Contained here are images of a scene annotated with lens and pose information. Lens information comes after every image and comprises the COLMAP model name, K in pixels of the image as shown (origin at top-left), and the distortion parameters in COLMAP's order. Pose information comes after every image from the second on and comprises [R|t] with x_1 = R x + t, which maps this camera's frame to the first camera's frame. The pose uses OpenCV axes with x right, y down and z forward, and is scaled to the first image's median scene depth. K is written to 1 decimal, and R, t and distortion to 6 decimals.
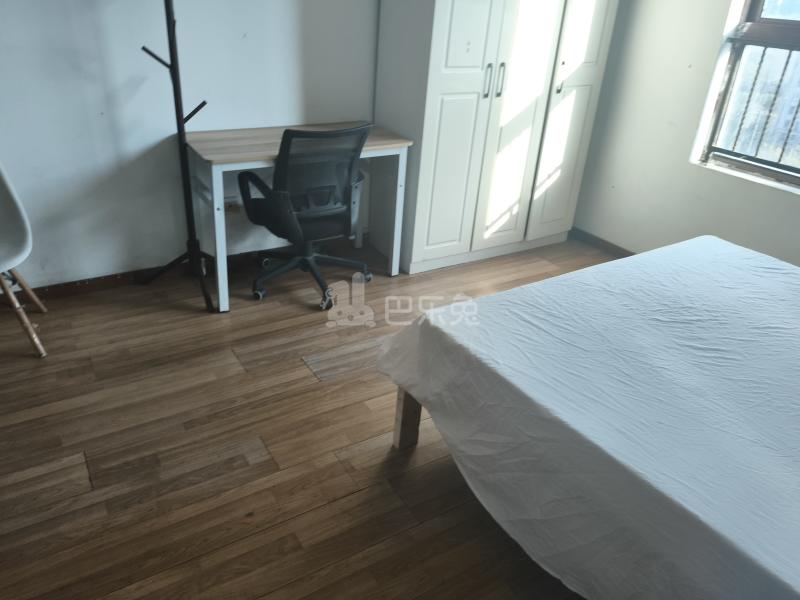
lens RADIAL K [[621.8, 0, 413.6], [0, 621.8, 311.8], [0, 0, 1]] dist [0.030327, -0.007996]
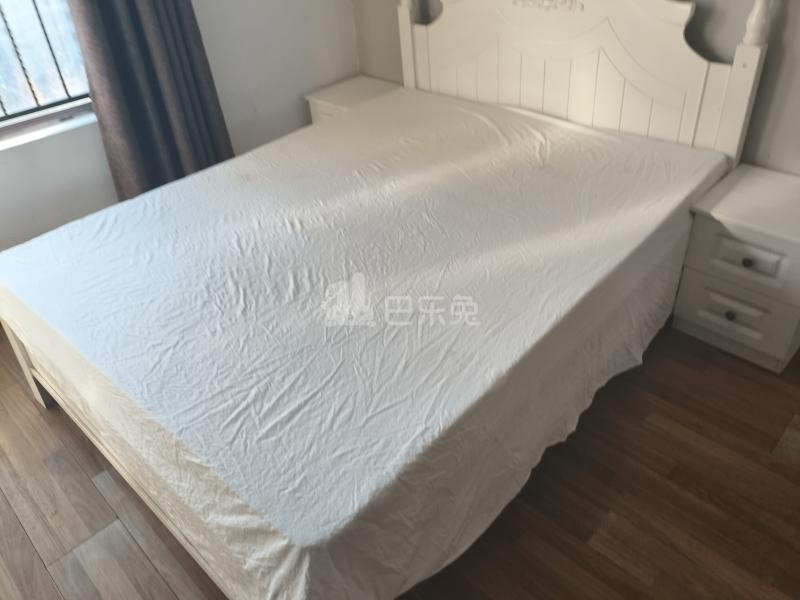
lens RADIAL K [[627.6, 0, 400.0], [0, 627.6, 300.0], [0, 0, 1]] dist [0.005029, -0.003036]
pose [[-0.236364, -0.603843, 0.761252, -0.175553], [0.494265, 0.599799, 0.629240, -0.261841], [-0.836561, 0.524990, 0.156688, 0.439038]]
